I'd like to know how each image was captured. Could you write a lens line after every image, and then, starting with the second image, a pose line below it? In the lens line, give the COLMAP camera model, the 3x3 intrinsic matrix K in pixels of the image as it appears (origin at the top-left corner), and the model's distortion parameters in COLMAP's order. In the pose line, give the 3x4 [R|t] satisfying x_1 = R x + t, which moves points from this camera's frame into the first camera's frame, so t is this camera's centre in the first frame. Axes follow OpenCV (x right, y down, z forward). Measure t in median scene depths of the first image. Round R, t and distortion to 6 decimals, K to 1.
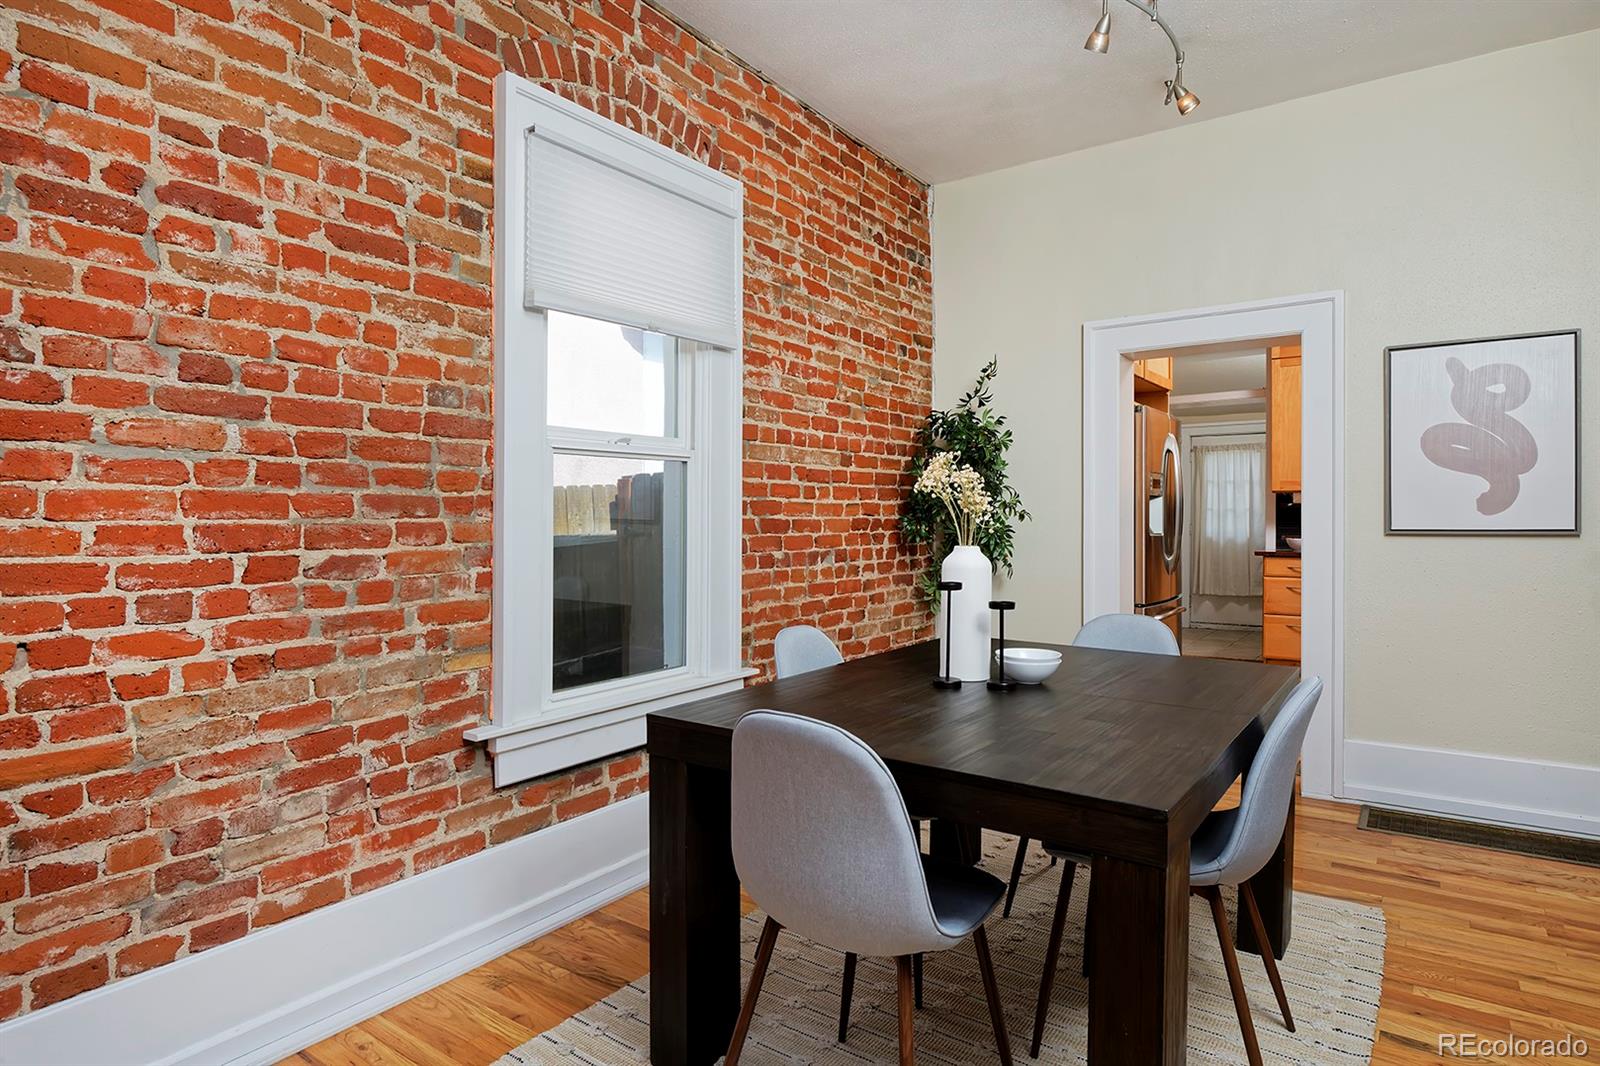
lens RADIAL K [[891.2, 0, 762.3], [0, 891.2, 519.4], [0, 0, 1]] dist [-0.003831, -0.000412]
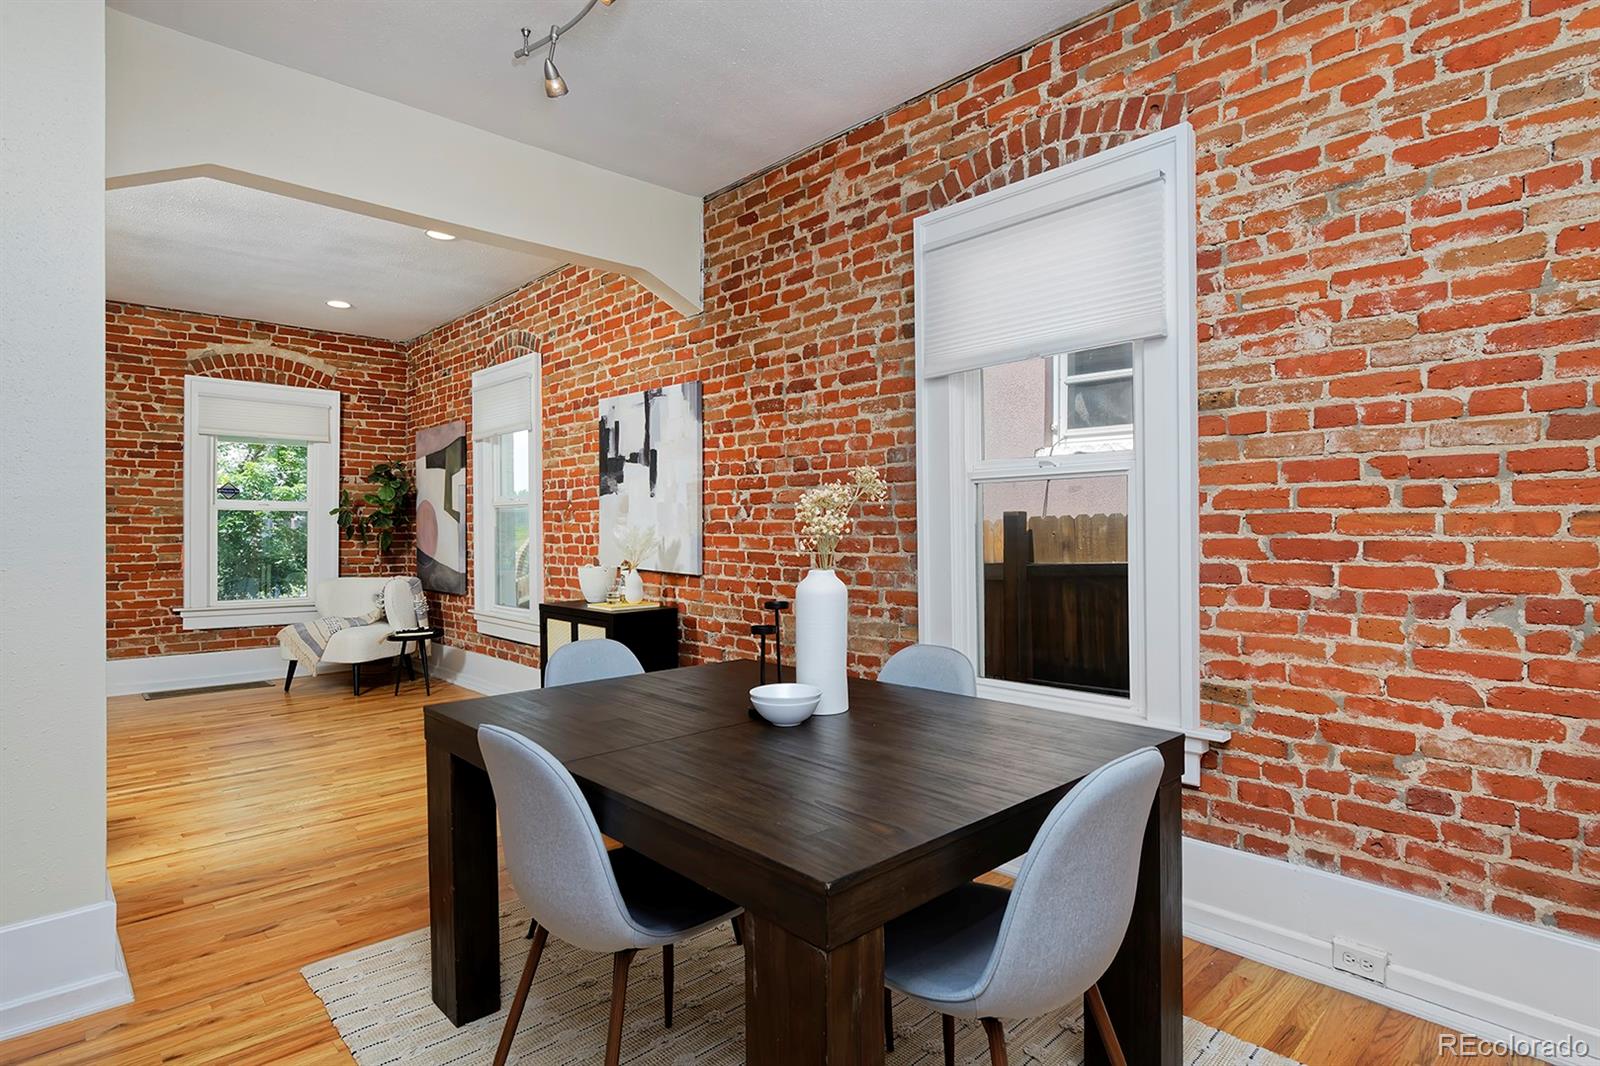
lens RADIAL K [[865.8, 0, 800.3], [0, 865.8, 528.4], [0, 0, 1]] dist [-0.000866, 0.000396]
pose [[-0.190972, -0.004490, -0.981585, 0.972715], [-0.004780, 0.999982, -0.003644, -0.006096], [0.981584, 0.003996, -0.190990, 0.965889]]
